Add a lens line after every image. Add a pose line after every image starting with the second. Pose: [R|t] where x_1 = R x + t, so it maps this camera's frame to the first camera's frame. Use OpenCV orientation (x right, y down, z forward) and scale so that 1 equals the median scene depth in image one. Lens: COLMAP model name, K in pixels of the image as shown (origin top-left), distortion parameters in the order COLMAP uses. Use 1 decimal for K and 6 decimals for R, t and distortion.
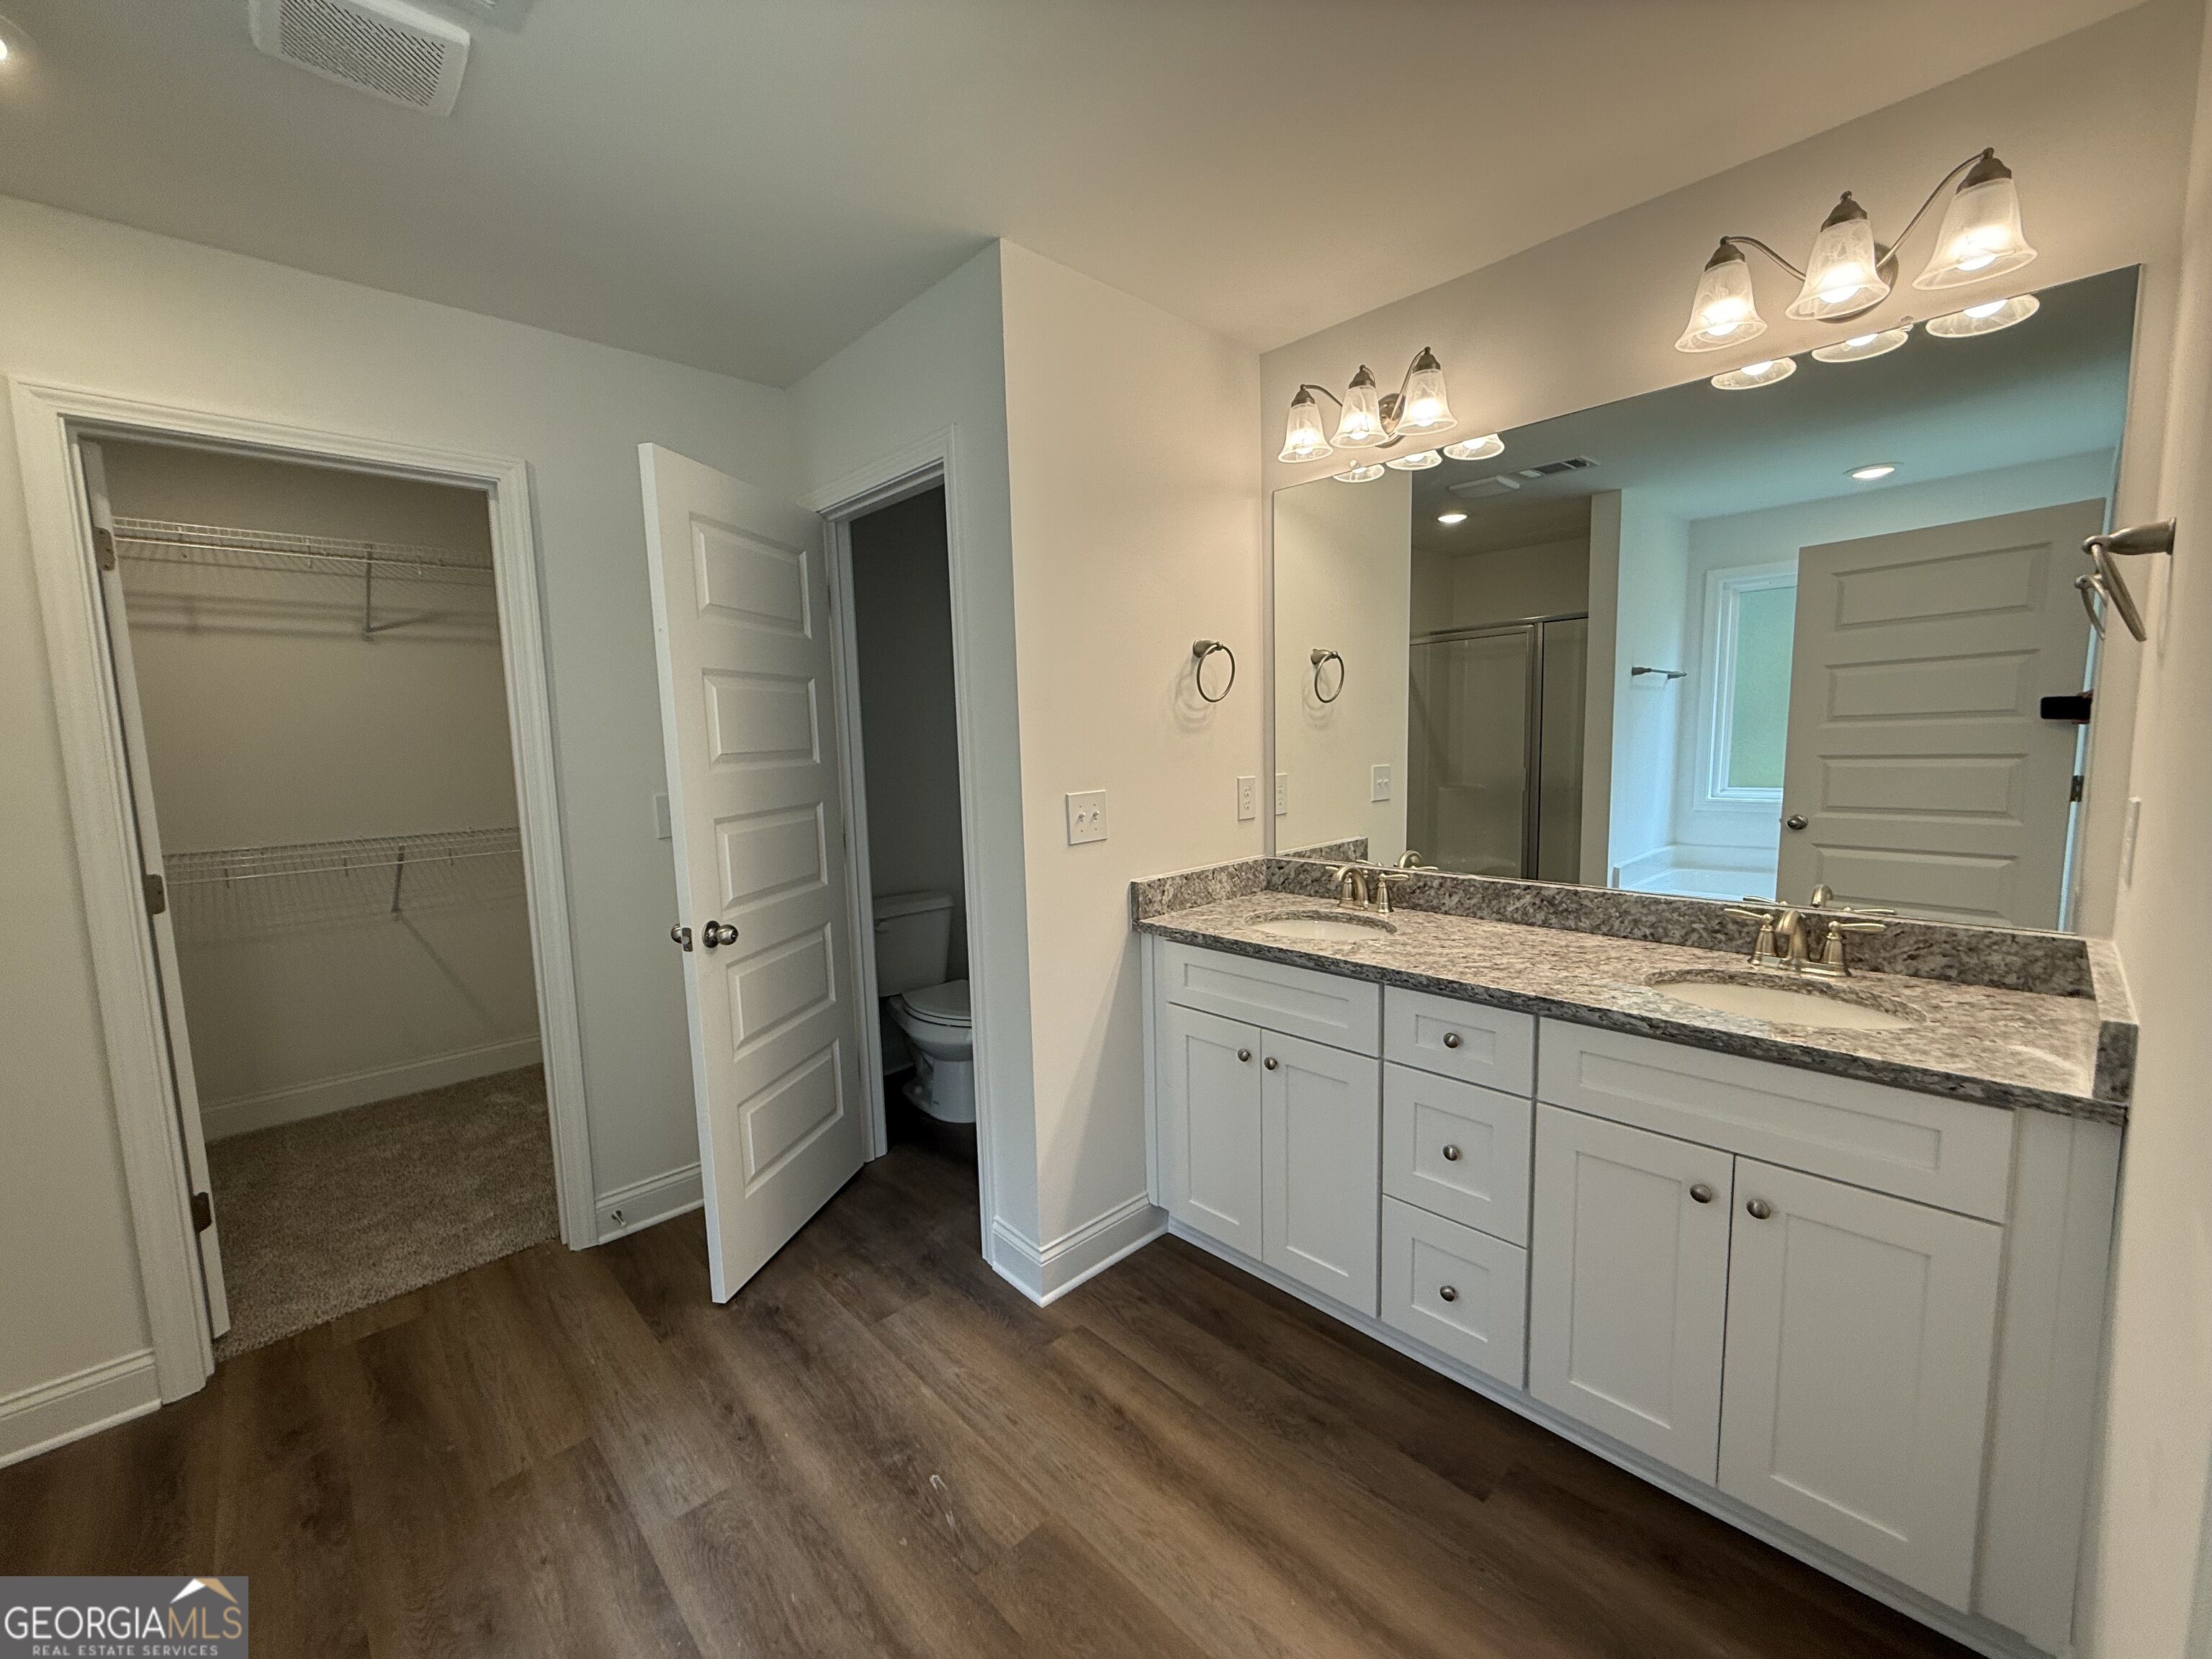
lens RADIAL K [[876.2, 0, 1101.1], [0, 876.2, 836.4], [0, 0, 1]] dist [-0.000693, 0.000639]
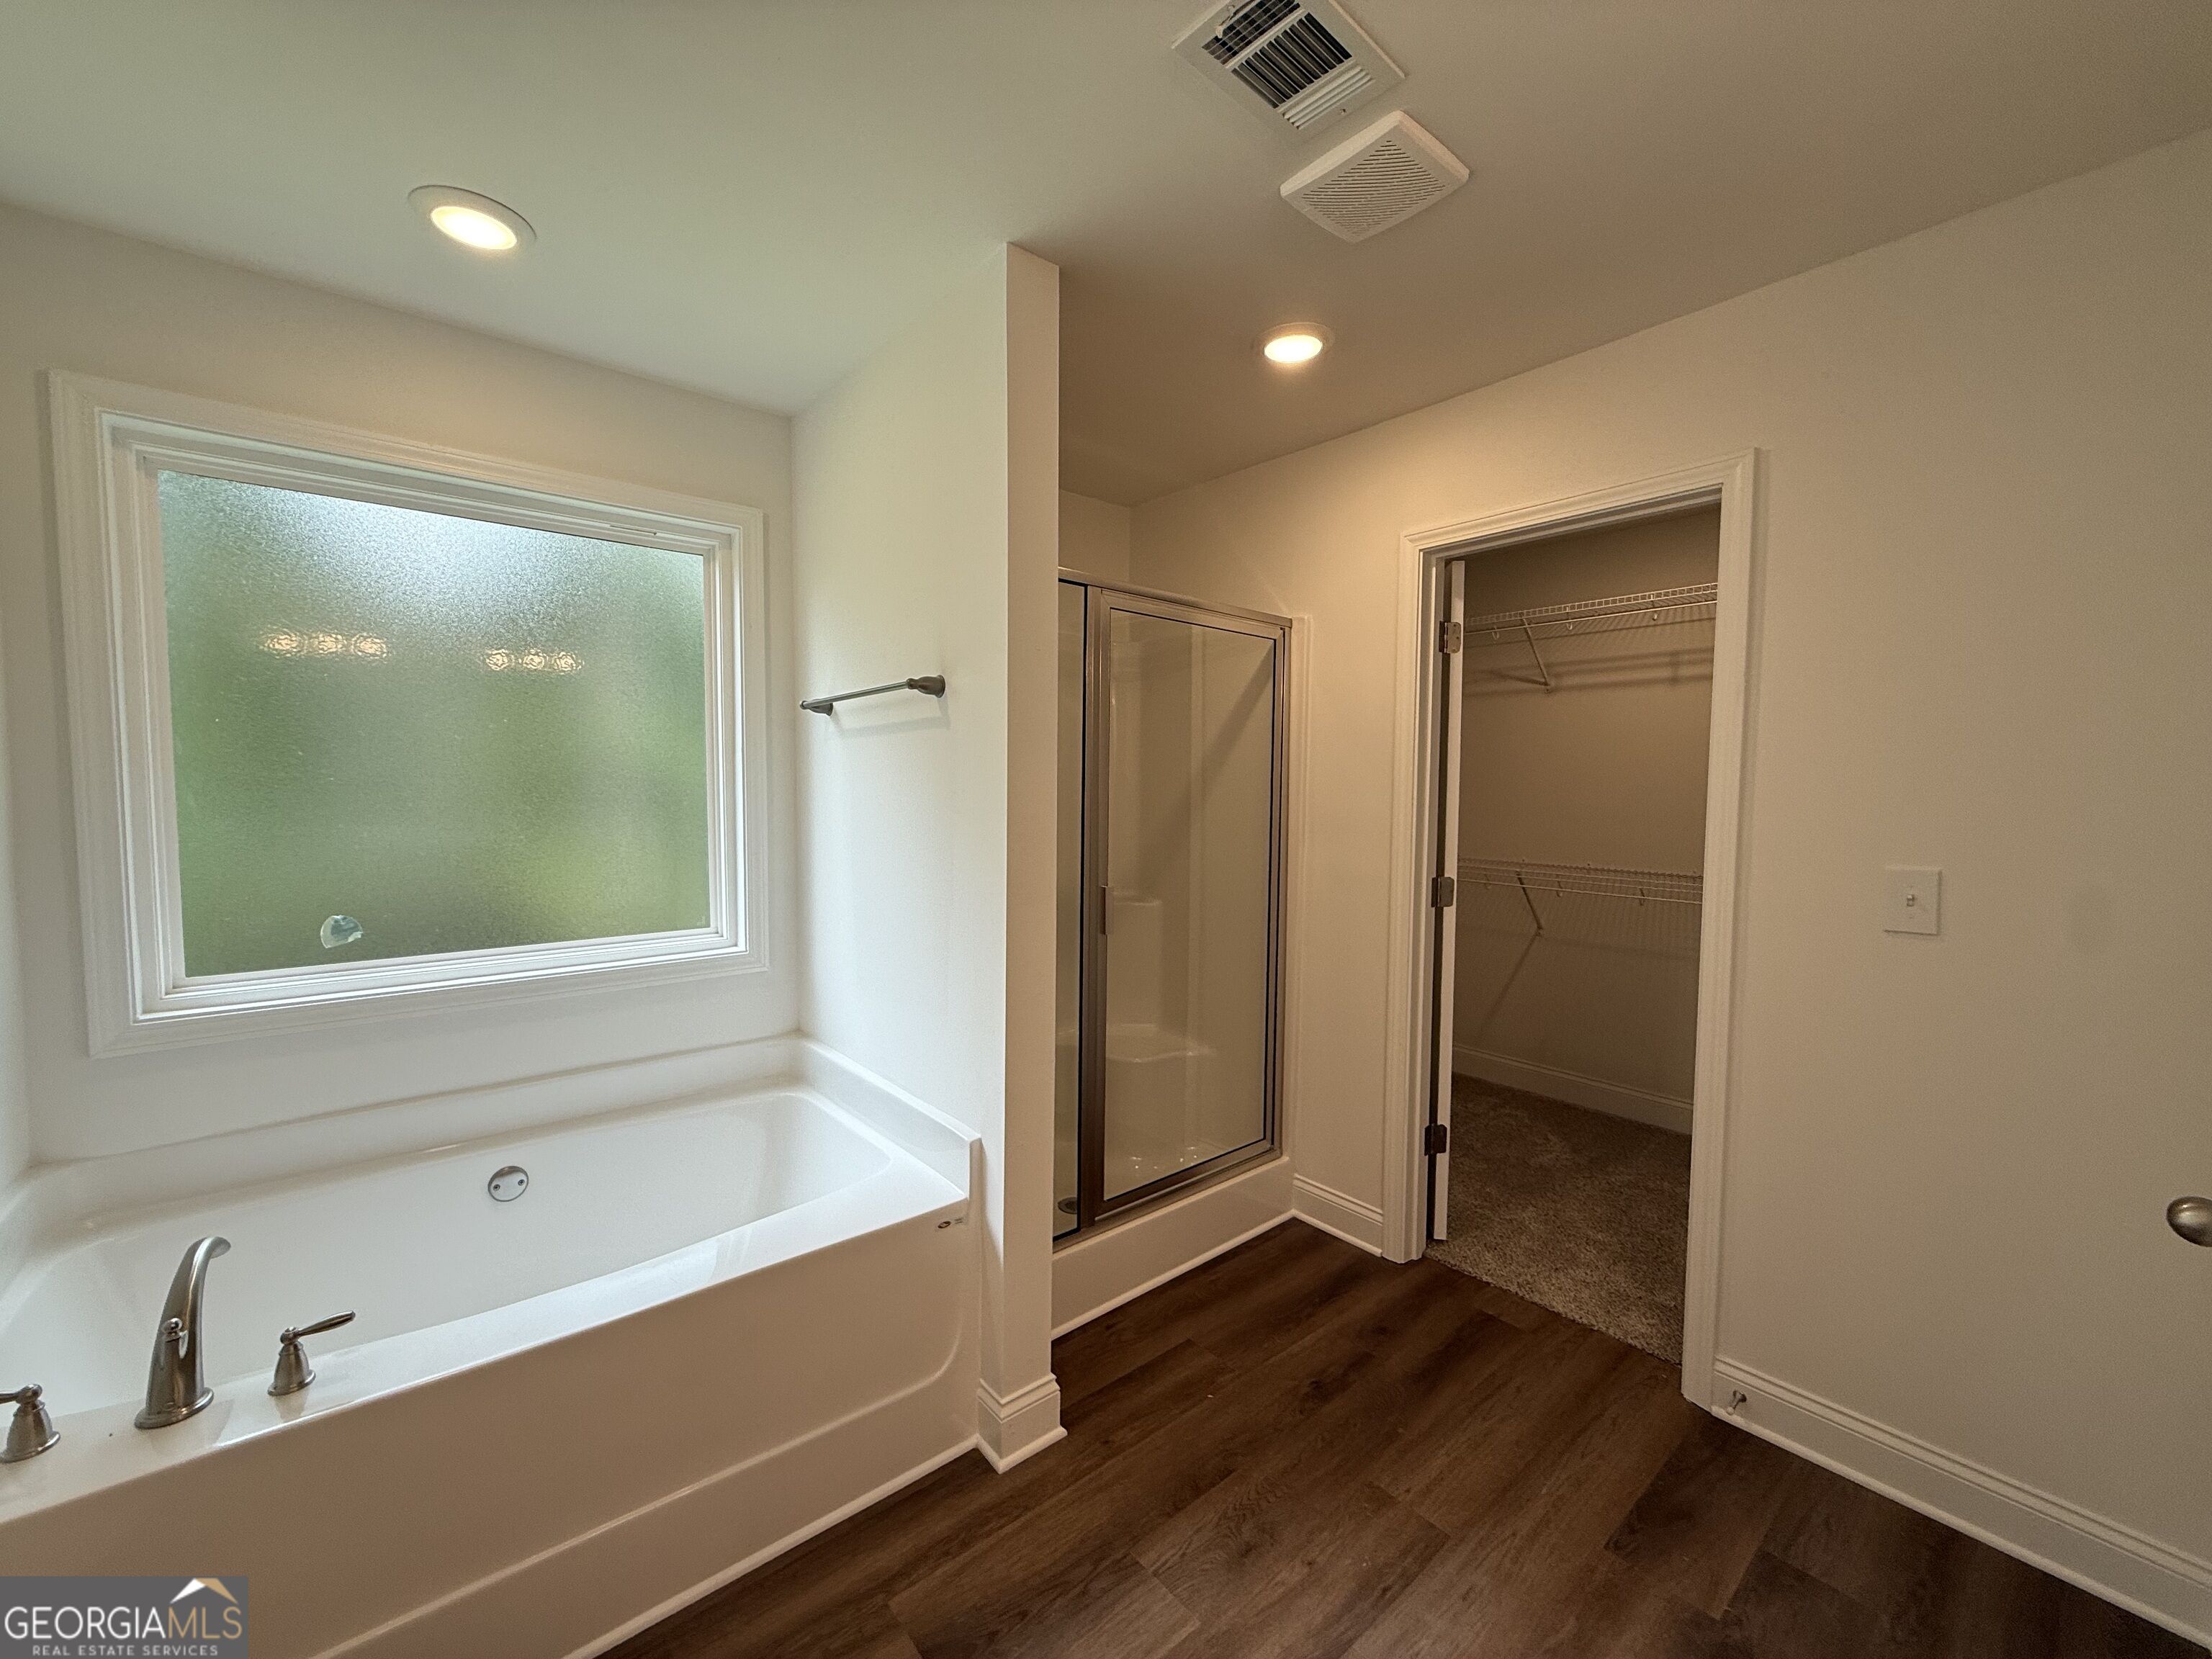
lens RADIAL K [[876.2, 0, 1096.9], [0, 876.2, 832.9], [0, 0, 1]] dist [-0.000693, 0.000639]
pose [[-0.062317, 0.078986, -0.994926, 0.256773], [-0.121019, 0.988910, 0.086088, -0.069094], [0.990692, 0.125769, -0.052067, 0.504460]]
